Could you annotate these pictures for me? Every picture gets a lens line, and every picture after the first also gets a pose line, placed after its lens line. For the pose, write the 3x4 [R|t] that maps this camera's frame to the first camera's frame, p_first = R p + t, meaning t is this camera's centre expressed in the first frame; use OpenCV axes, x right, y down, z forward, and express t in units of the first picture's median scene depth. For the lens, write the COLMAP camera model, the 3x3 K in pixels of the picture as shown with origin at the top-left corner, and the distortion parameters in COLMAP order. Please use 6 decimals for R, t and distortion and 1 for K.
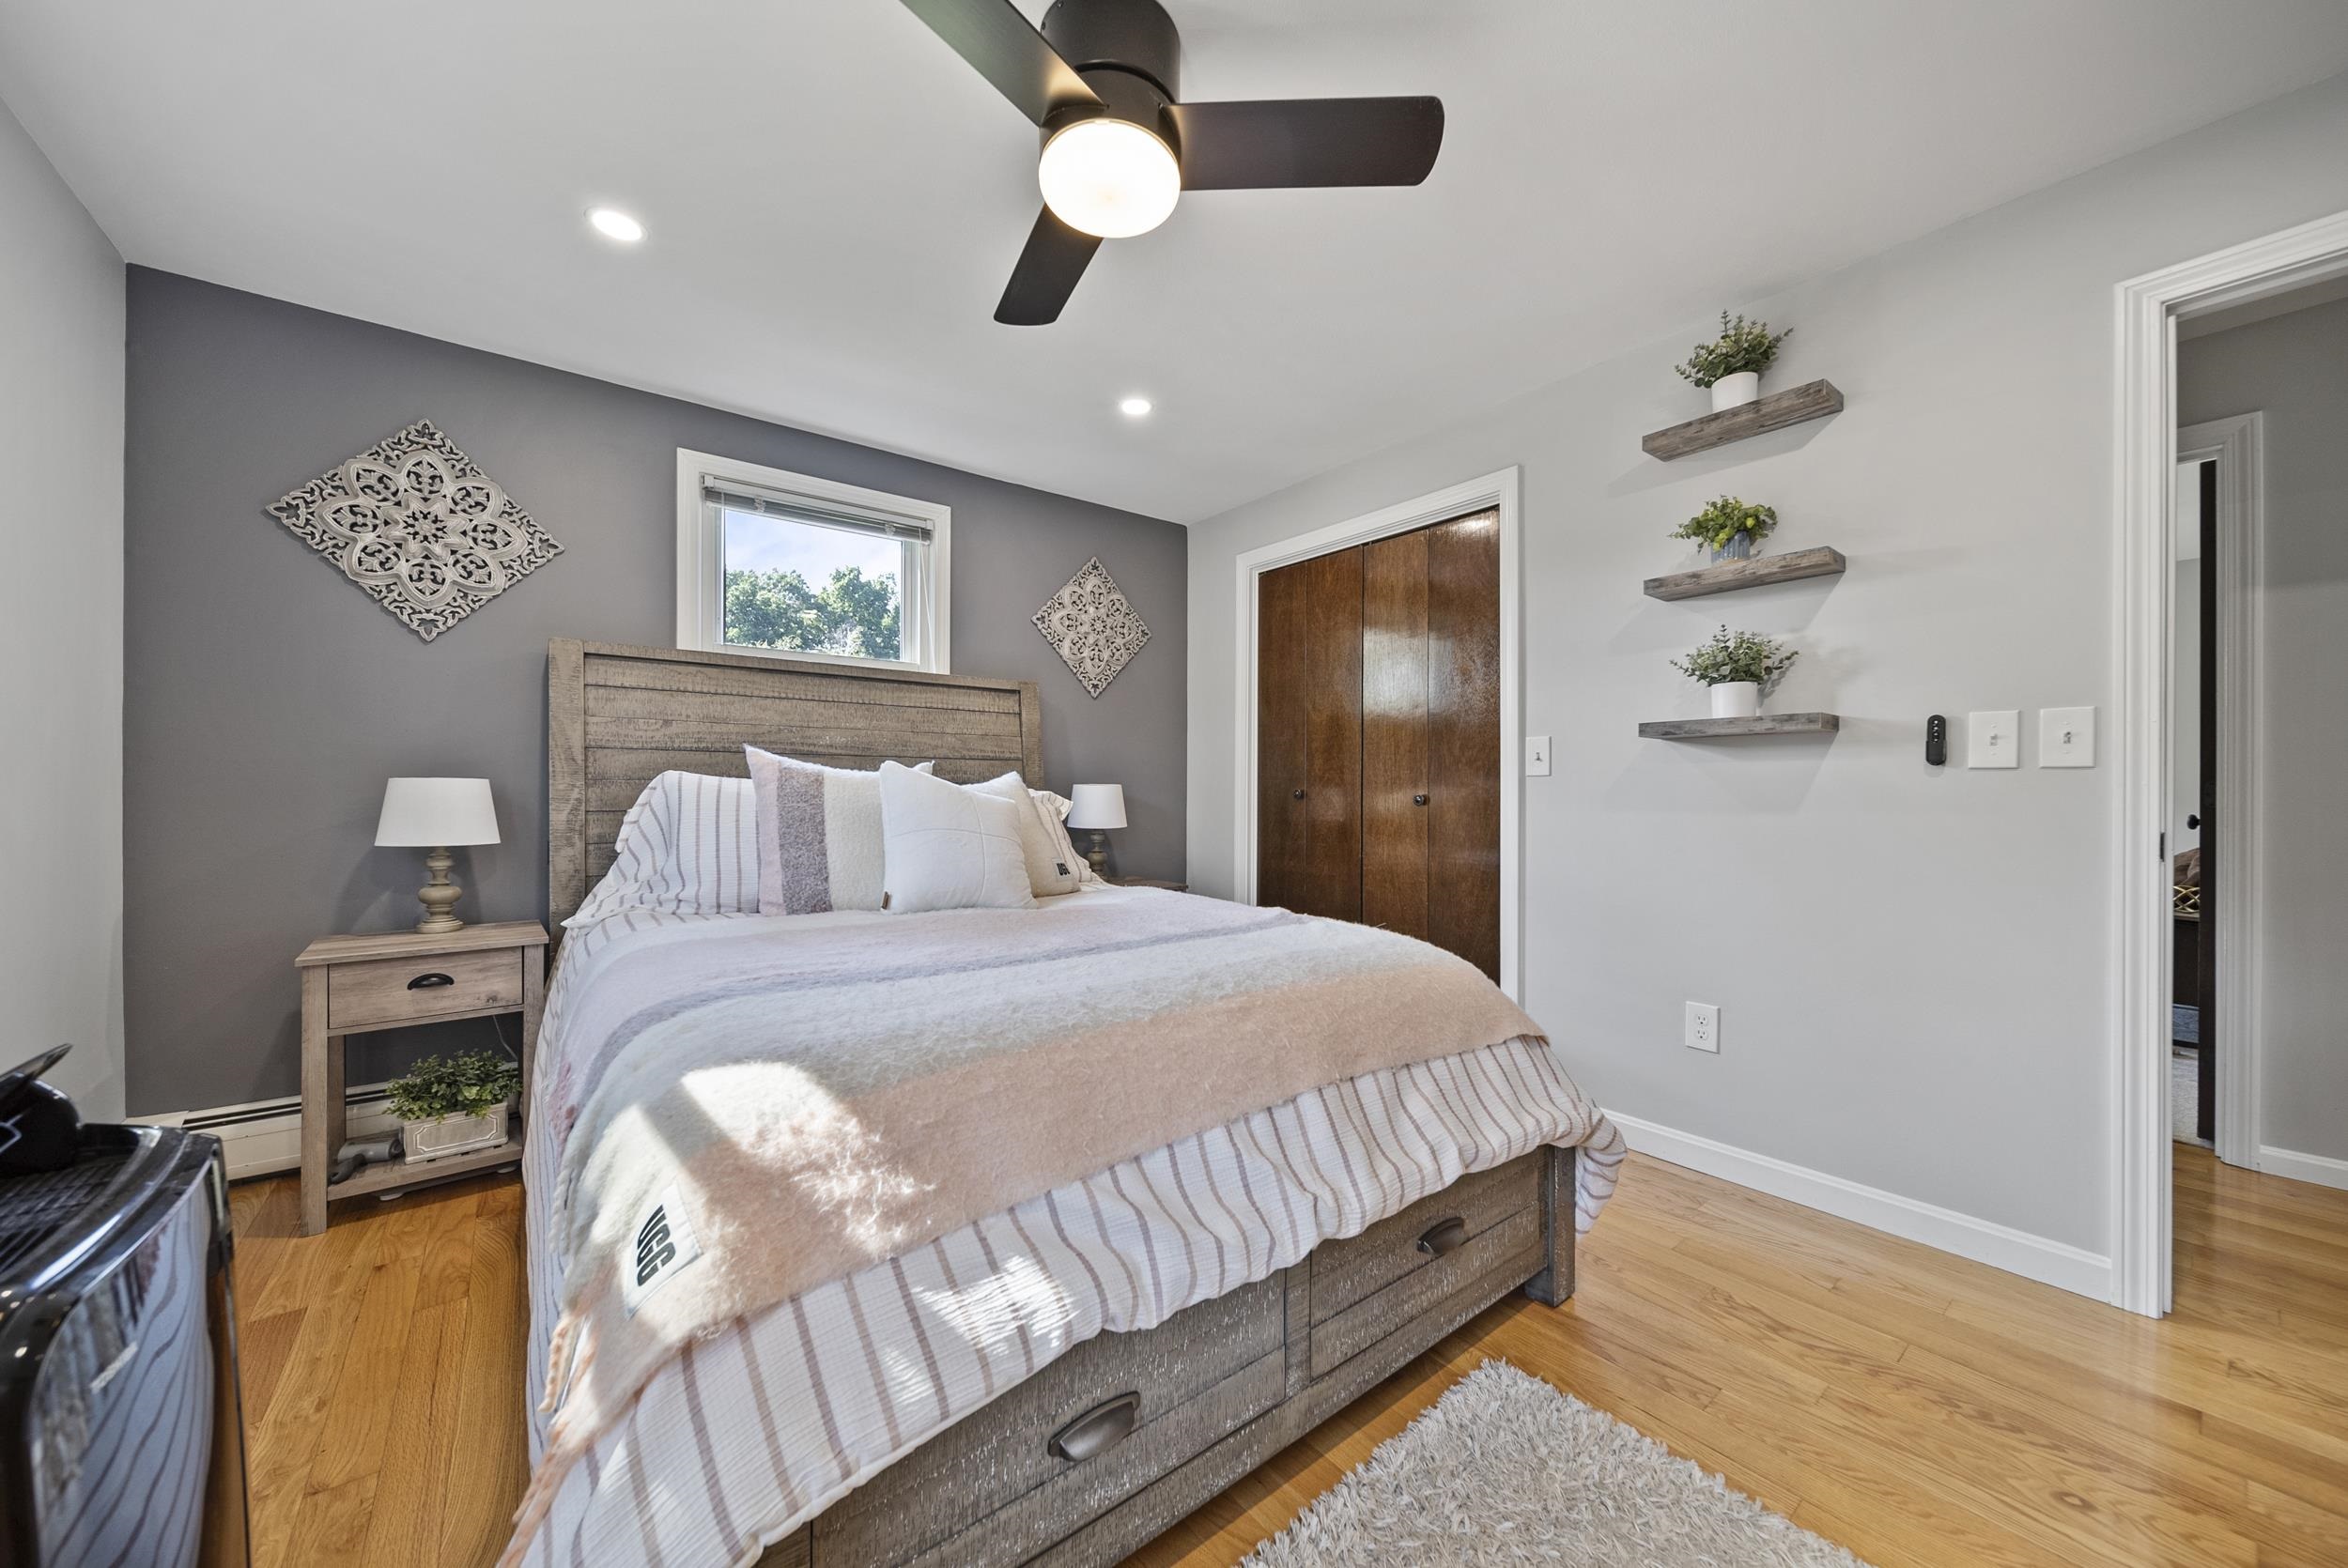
lens RADIAL K [[839.1, 0, 1173.0], [0, 839.1, 796.2], [0, 0, 1]] dist [0.000476, -0.001597]
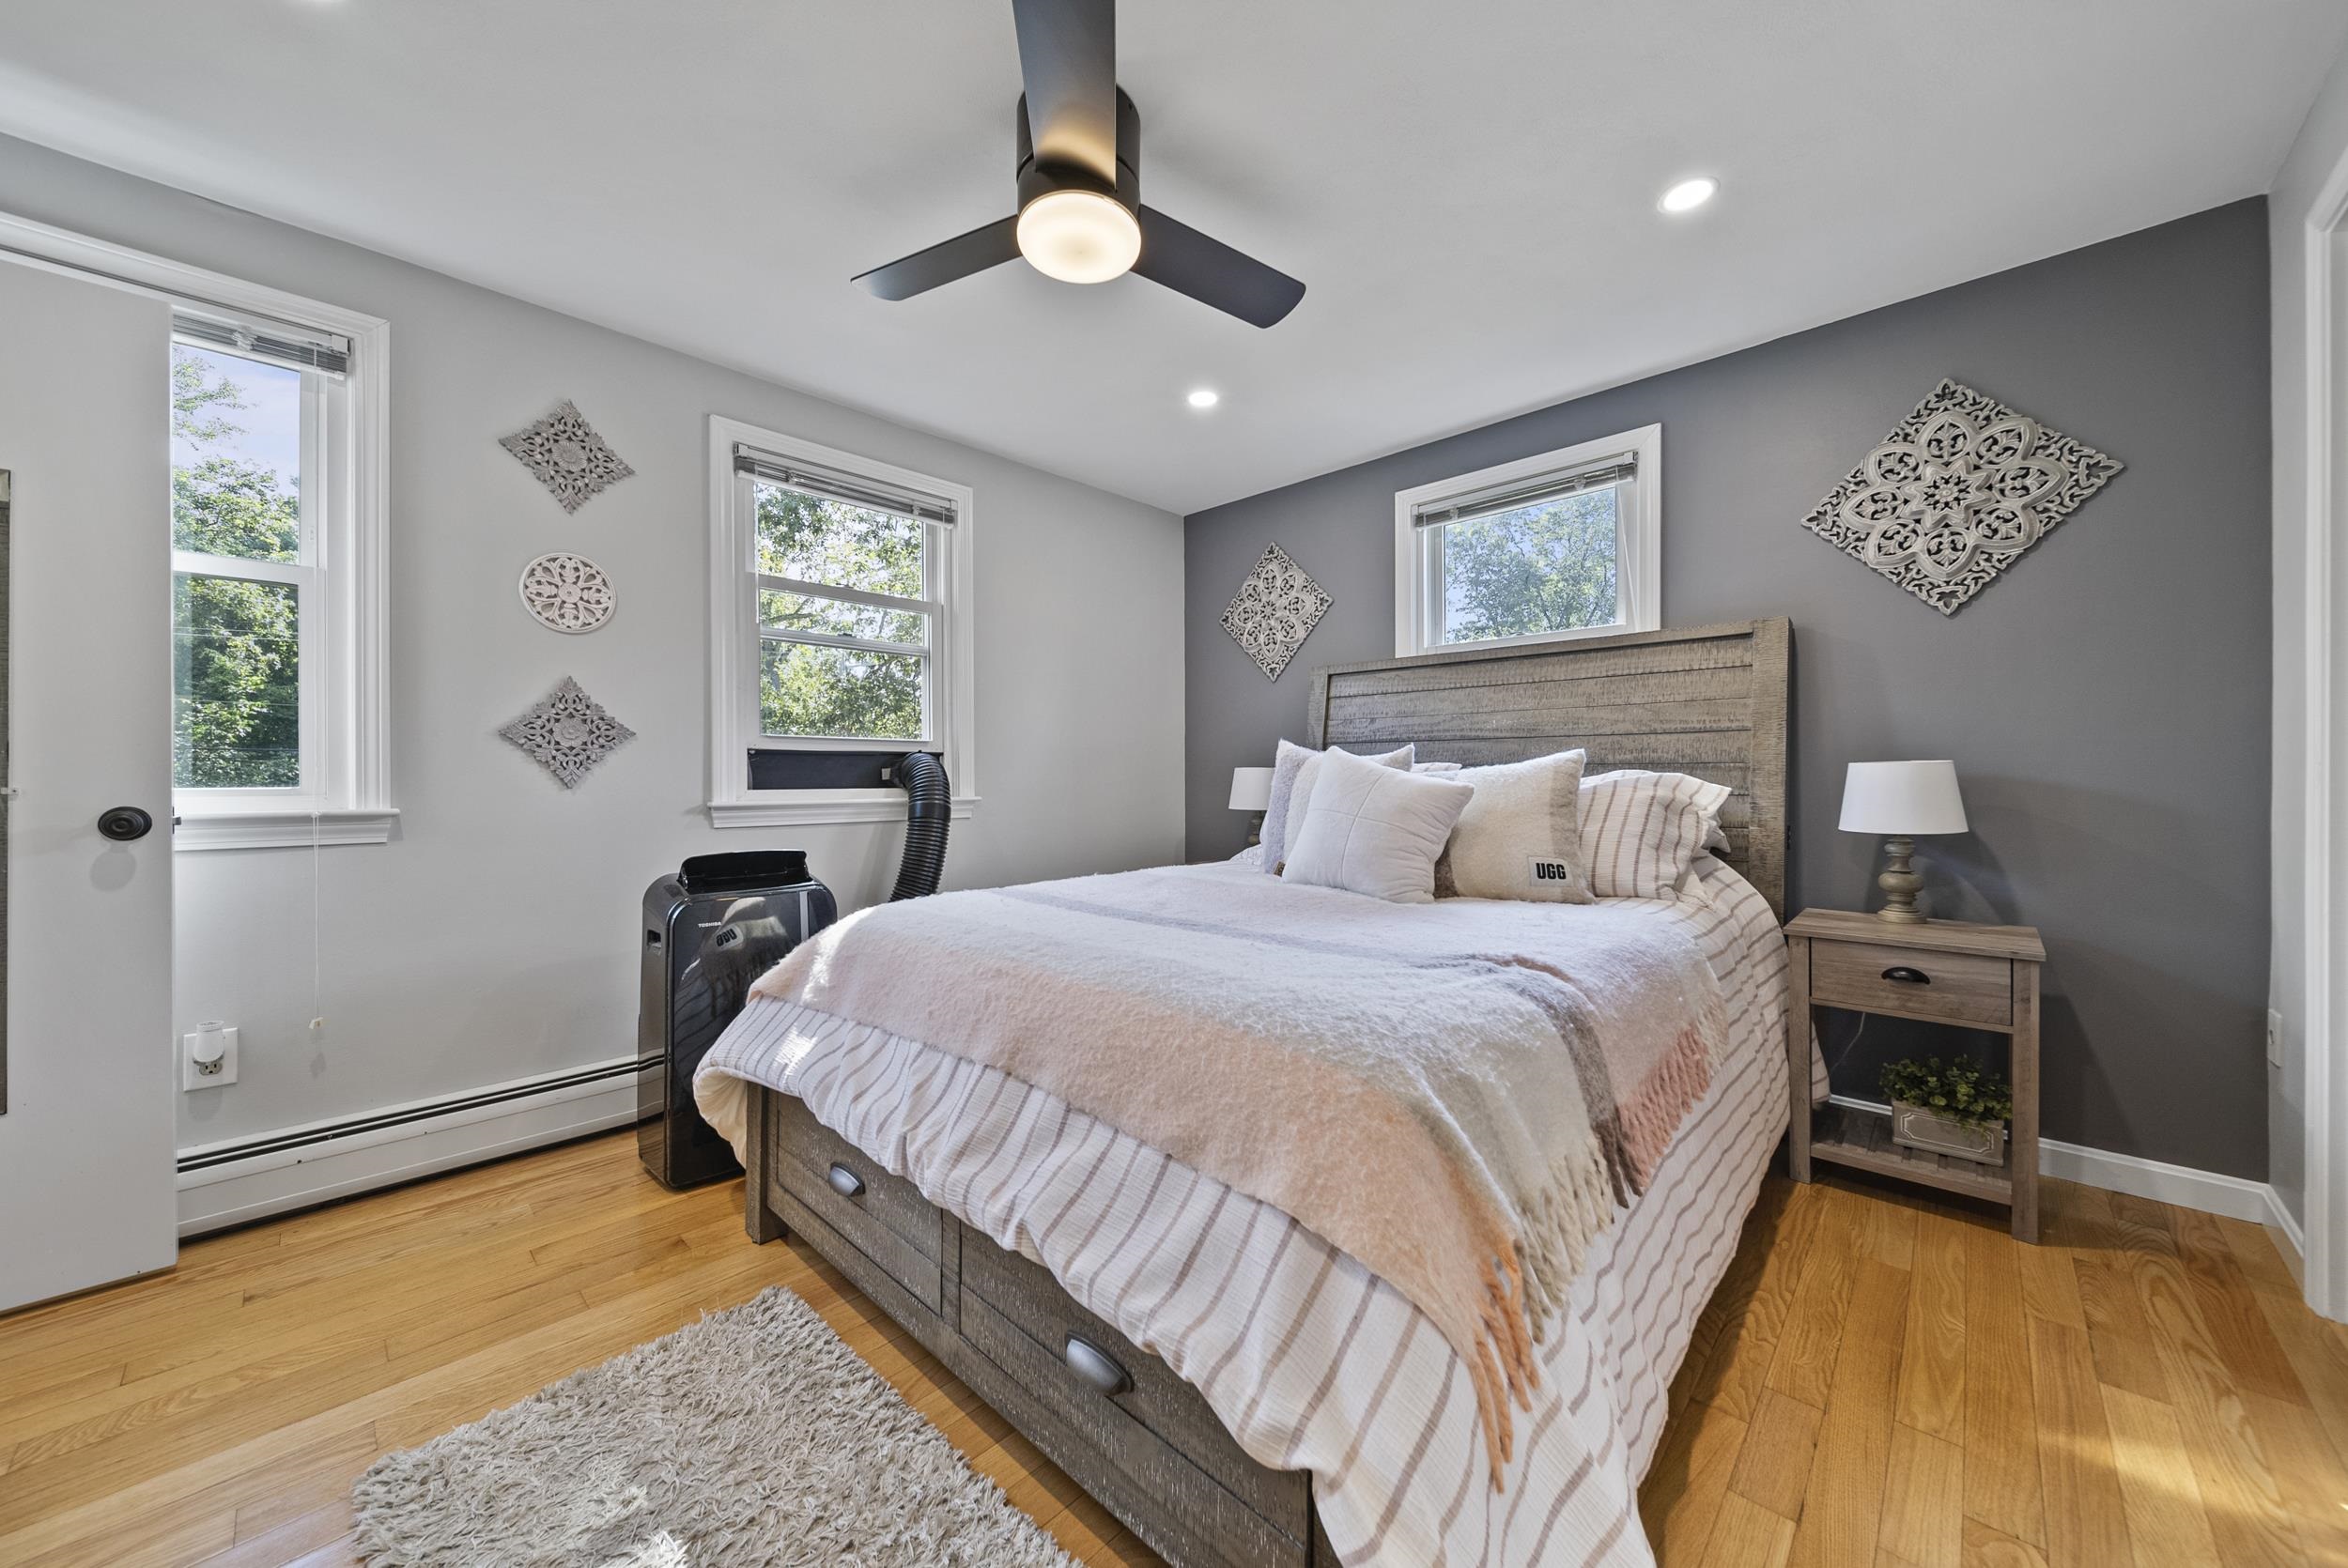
lens RADIAL K [[839.1, 0, 1173.5], [0, 839.1, 776.9], [0, 0, 1]] dist [0.000476, -0.001597]
pose [[0.143039, -0.004324, -0.989708, 0.532423], [-0.004400, 0.999978, -0.005005, 0.003360], [0.989707, 0.005071, 0.143016, 0.479576]]
